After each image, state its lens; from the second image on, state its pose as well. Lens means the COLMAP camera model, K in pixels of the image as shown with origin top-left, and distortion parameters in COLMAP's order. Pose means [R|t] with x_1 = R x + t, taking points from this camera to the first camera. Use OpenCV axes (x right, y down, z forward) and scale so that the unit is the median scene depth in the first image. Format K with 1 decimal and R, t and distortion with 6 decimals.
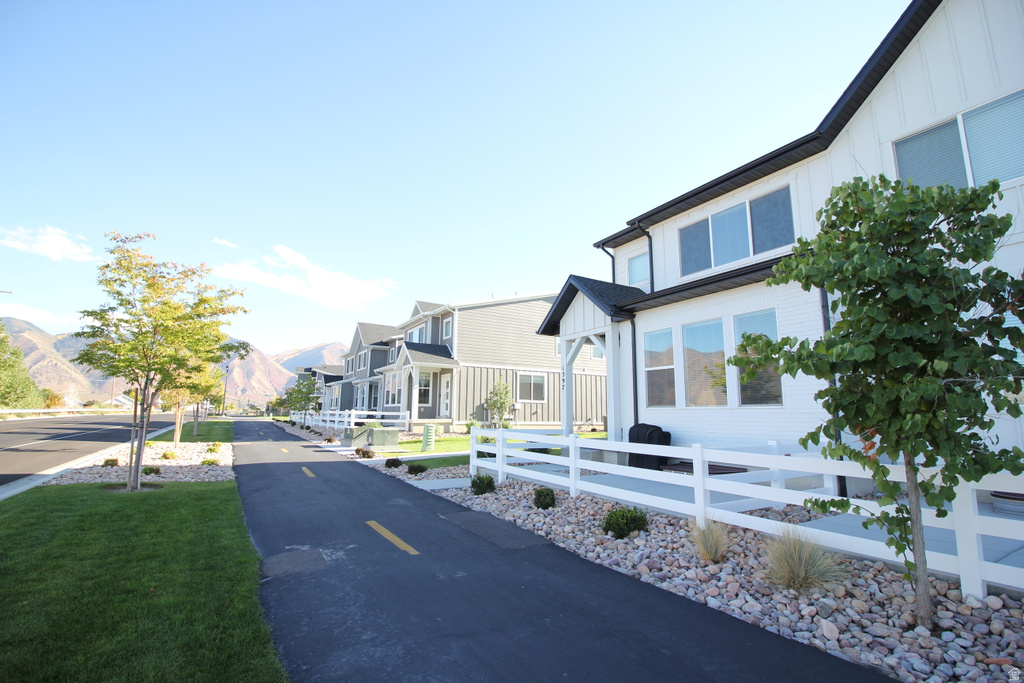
lens RADIAL K [[470.6, 0, 511.7], [0, 470.6, 344.8], [0, 0, 1]] dist [-0.023419, -0.001165]
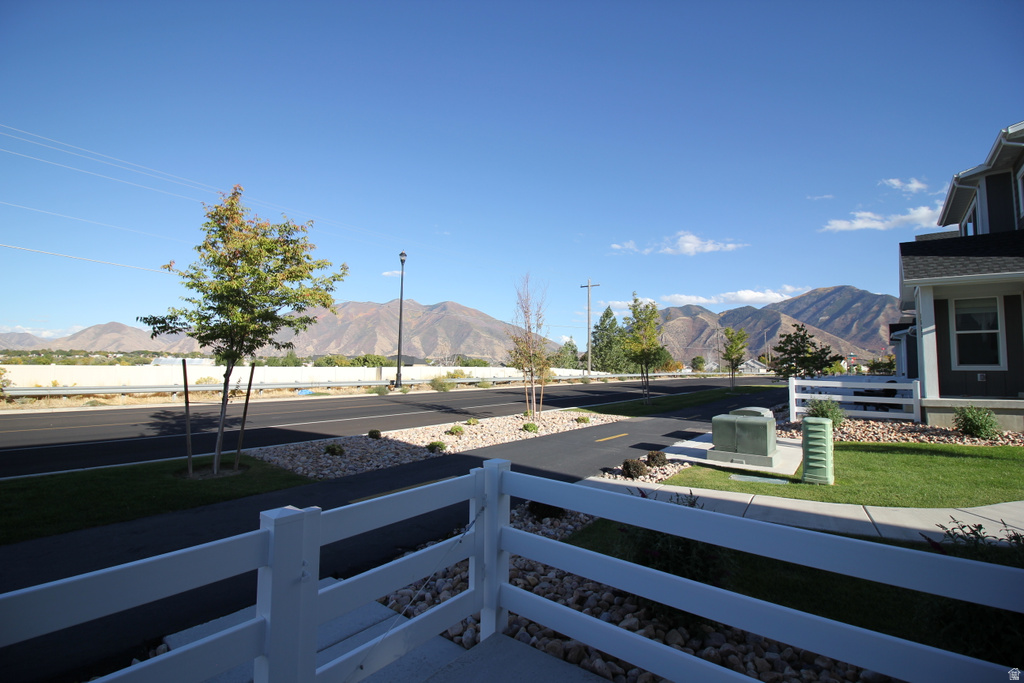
lens RADIAL K [[470.6, 0, 512.2], [0, 470.6, 340.4], [0, 0, 1]] dist [-0.023419, -0.001165]
pose [[0.347647, -0.061118, -0.935632, 0.072465], [0.127253, 0.991716, -0.017499, 0.051410], [0.928950, -0.112978, 0.352544, 0.414493]]
